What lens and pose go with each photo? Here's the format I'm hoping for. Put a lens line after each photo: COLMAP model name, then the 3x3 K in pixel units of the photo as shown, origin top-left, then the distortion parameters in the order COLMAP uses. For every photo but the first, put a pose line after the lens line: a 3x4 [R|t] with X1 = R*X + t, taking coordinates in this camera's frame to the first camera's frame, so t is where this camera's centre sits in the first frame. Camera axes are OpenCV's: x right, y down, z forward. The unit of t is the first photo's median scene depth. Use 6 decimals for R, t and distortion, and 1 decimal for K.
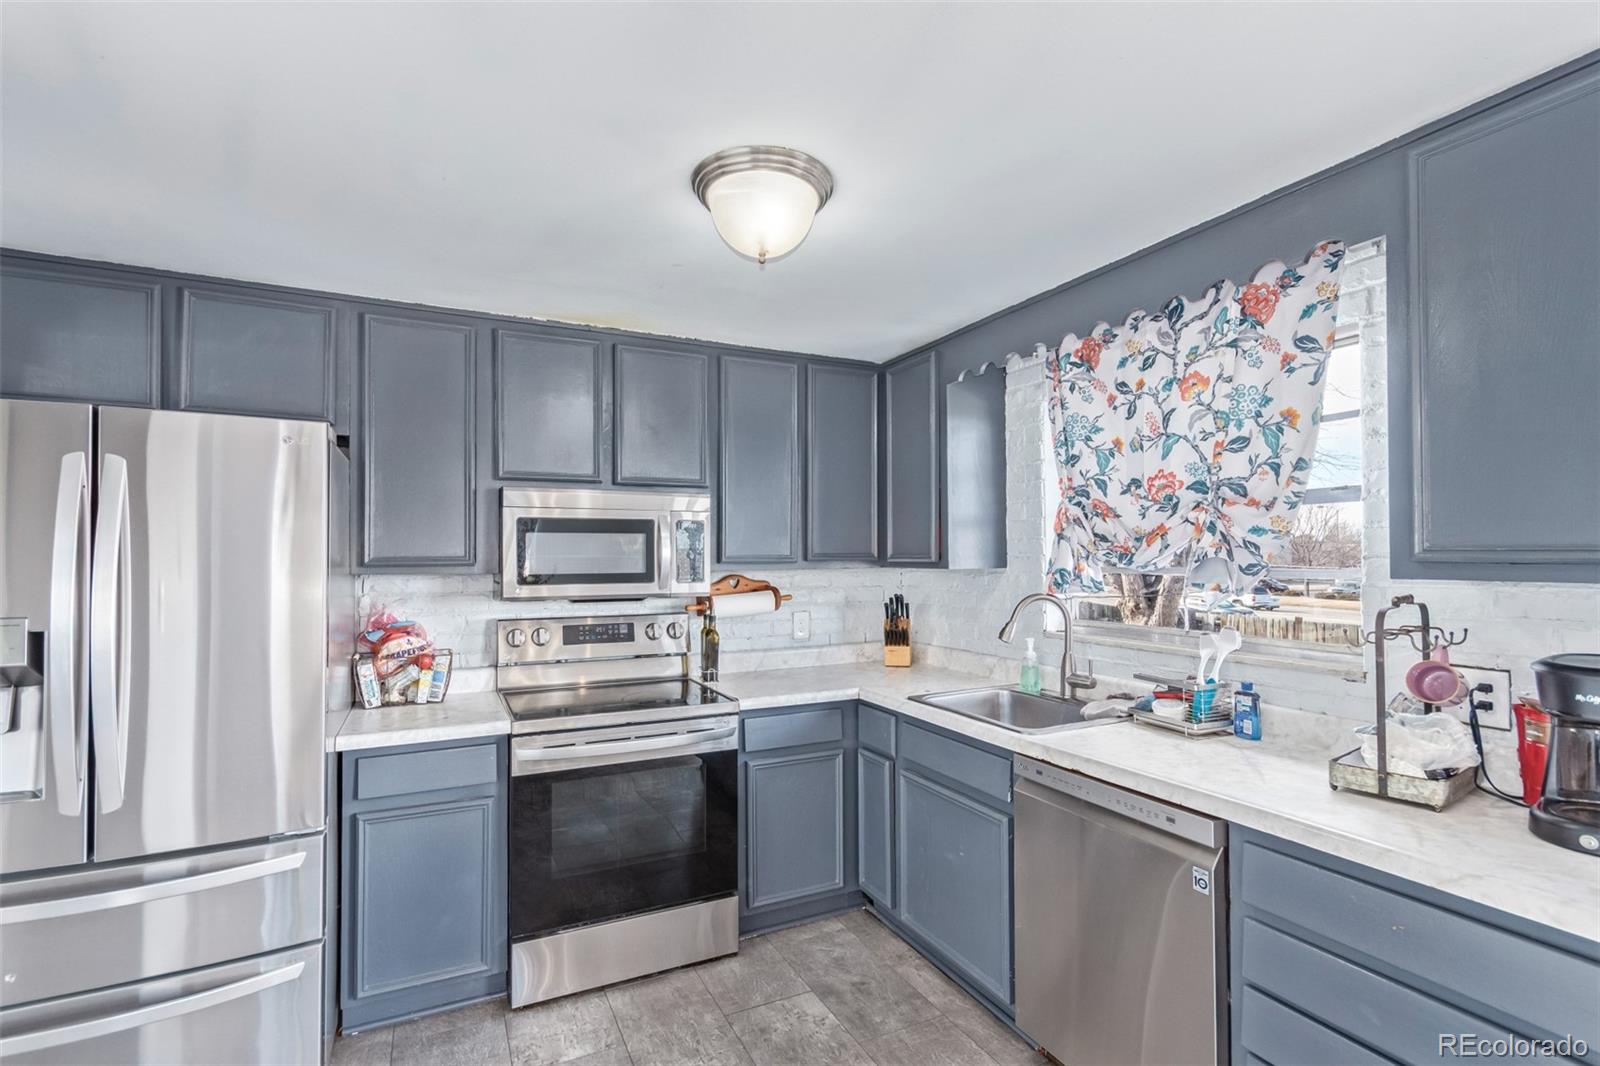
lens RADIAL K [[758.4, 0, 805.2], [0, 758.4, 547.7], [0, 0, 1]] dist [0.004633, 0.002168]
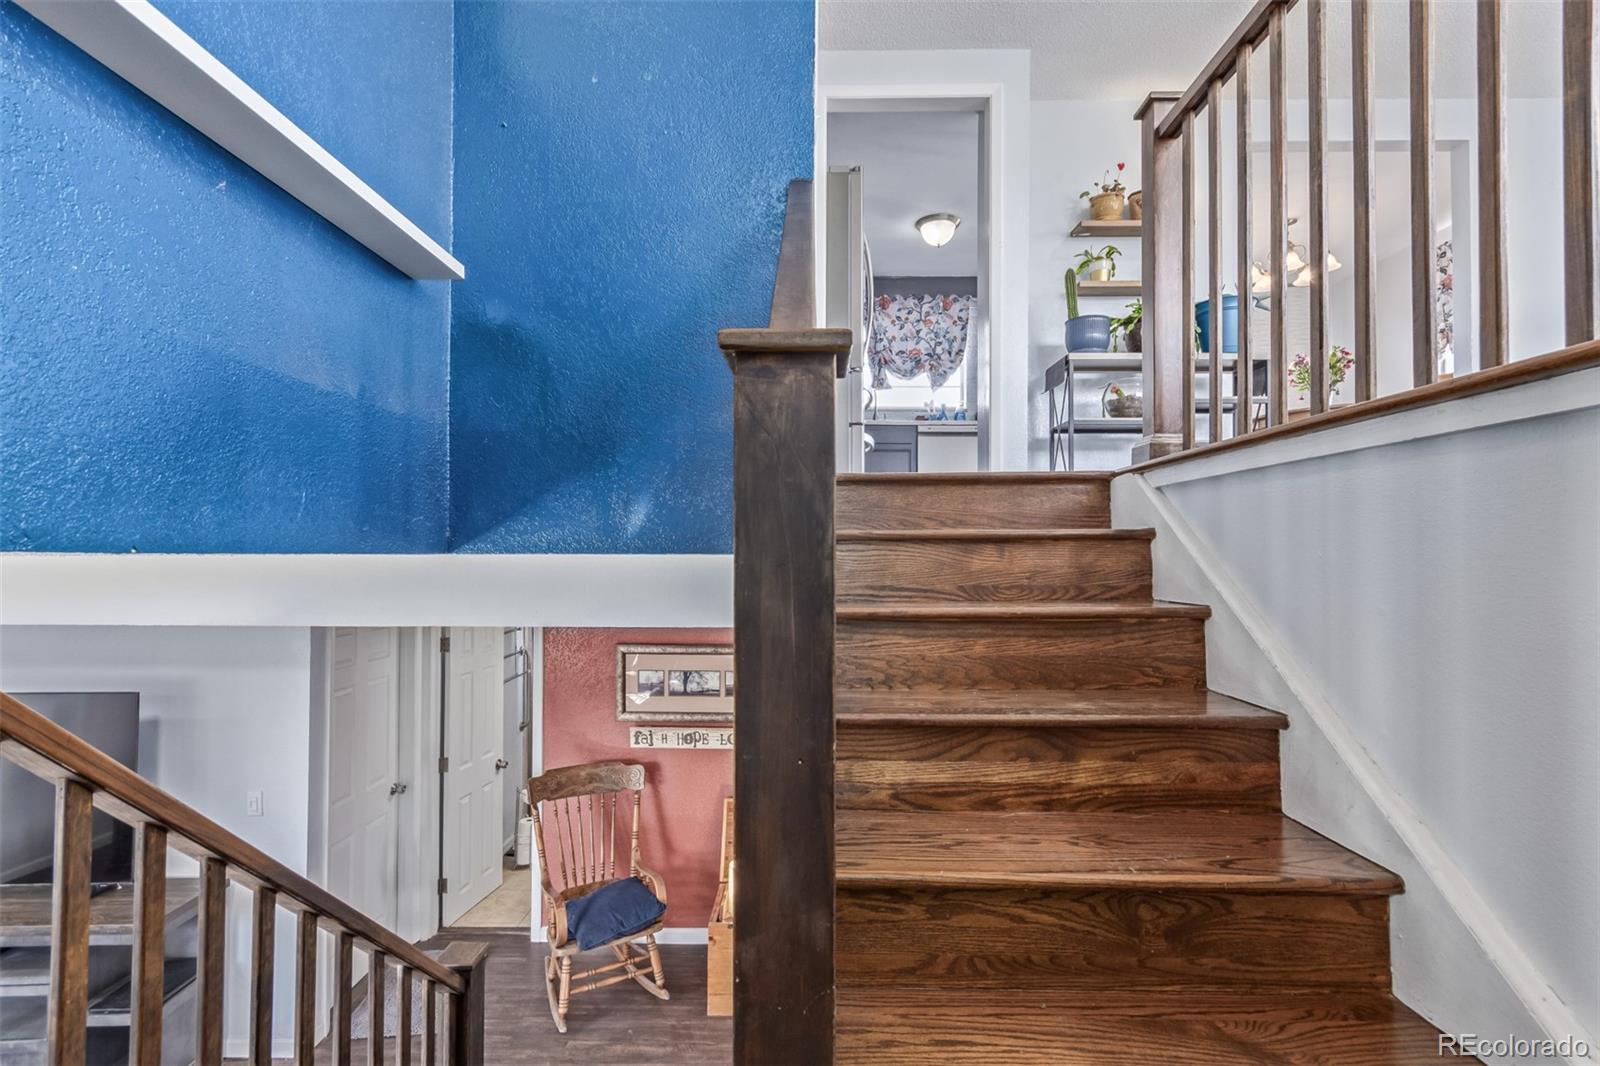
lens RADIAL K [[758.4, 0, 800.1], [0, 758.4, 533.8], [0, 0, 1]] dist [0.004633, 0.002168]
pose [[0.444150, 0.018794, 0.895755, -2.689650], [-0.015039, 0.999795, -0.013520, 0.757681], [-0.895826, -0.007467, 0.444342, 0.058804]]
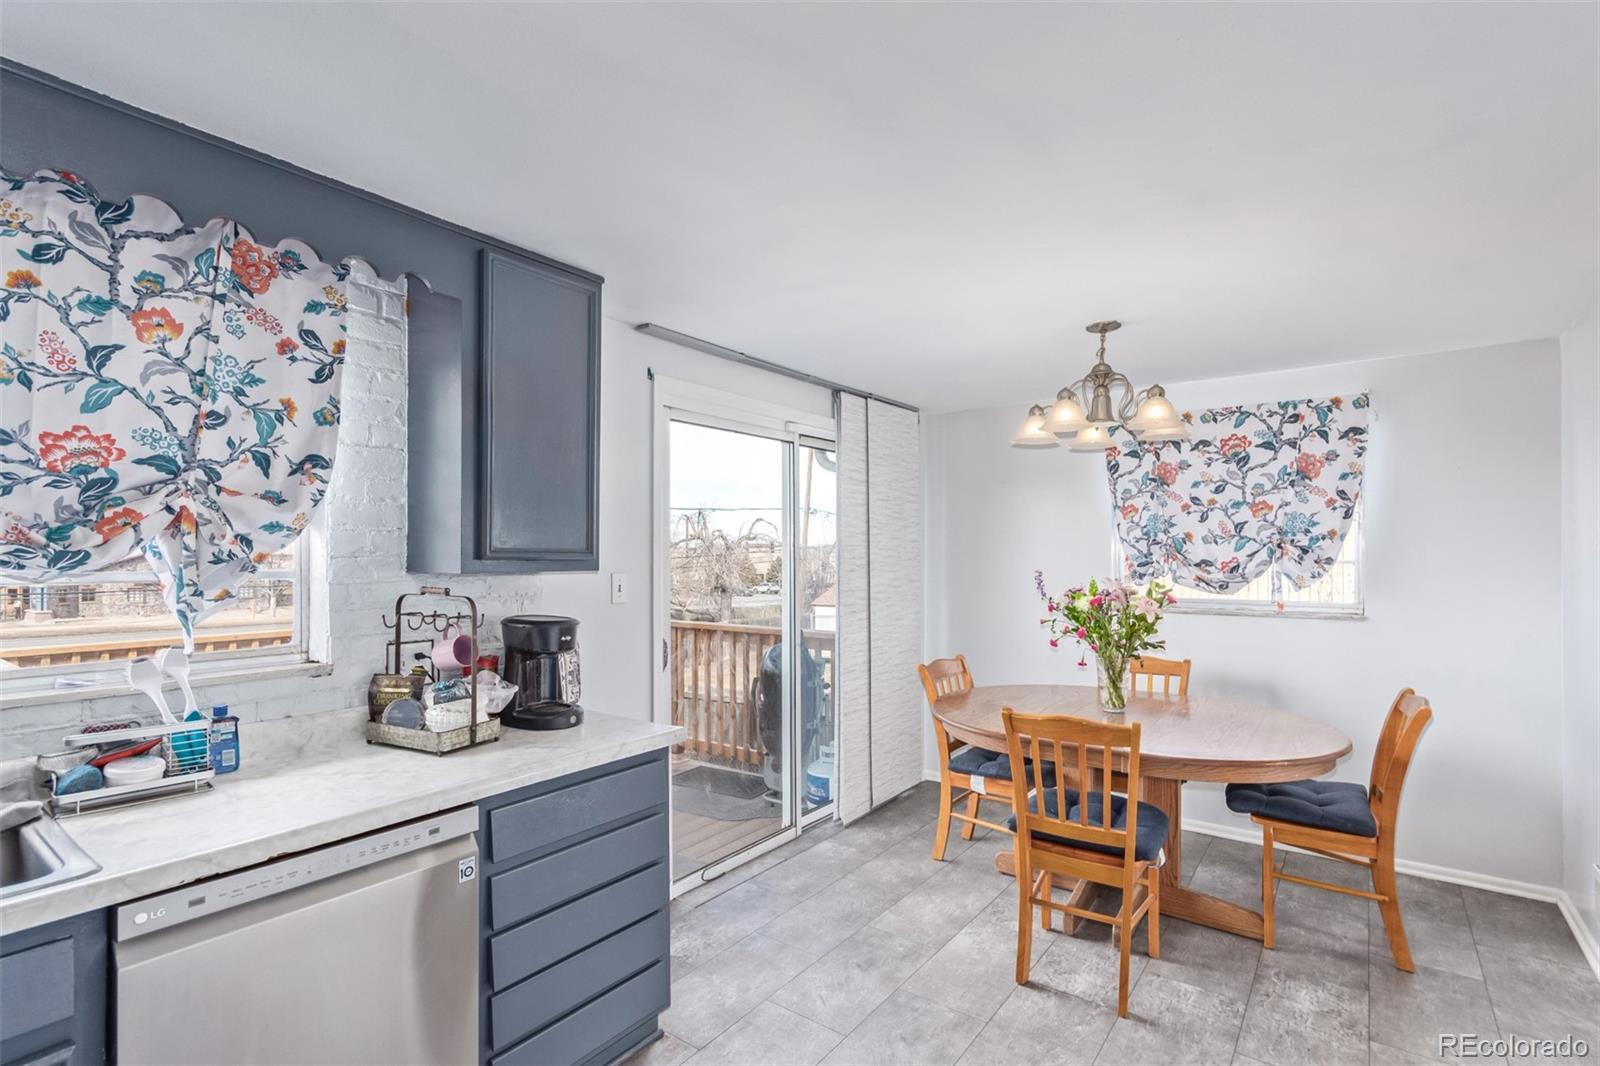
lens RADIAL K [[758.4, 0, 806.5], [0, 758.4, 551.2], [0, 0, 1]] dist [0.004633, 0.002168]
pose [[-0.463415, 0.004937, 0.886128, -0.462496], [-0.010679, 0.999881, -0.011155, 0.008595], [-0.886077, -0.014632, -0.463307, 0.813880]]
